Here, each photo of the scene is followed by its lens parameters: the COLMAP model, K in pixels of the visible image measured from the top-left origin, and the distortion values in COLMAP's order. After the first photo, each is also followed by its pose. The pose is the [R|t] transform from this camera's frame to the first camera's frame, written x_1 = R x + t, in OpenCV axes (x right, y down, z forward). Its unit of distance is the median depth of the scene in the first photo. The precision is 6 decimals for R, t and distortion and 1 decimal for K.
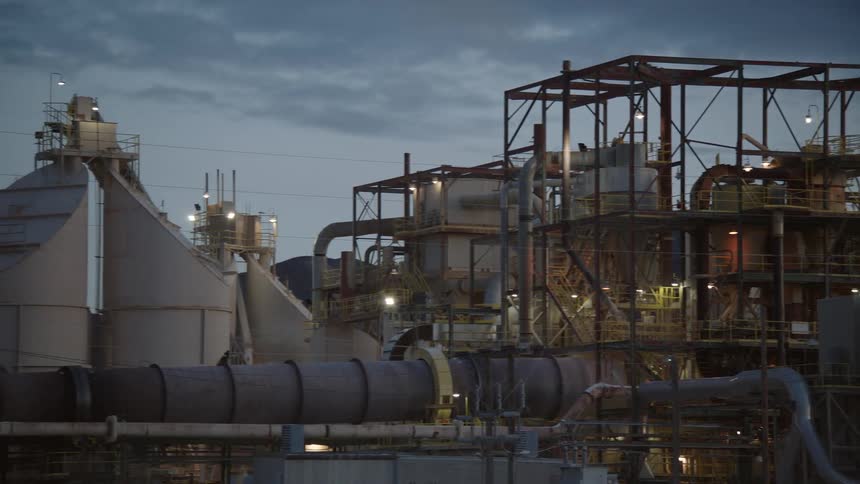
lens RADIAL K [[3443.4, 0, 430.0], [0, 3443.4, 242.0], [0, 0, 1]] dist [2.263633, 3.334930]
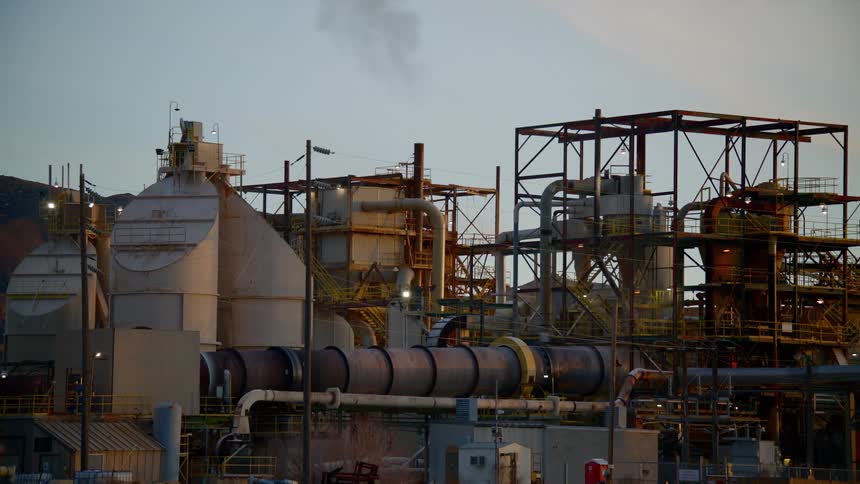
lens RADIAL K [[3443.4, 0, 430.0], [0, 3443.4, 242.0], [0, 0, 1]] dist [2.263633, 3.334930]
pose [[0.953209, 0.027775, 0.301034, -0.394098], [-0.033028, 0.999378, 0.012373, -0.017736], [-0.300503, -0.021737, 0.953533, -0.176473]]
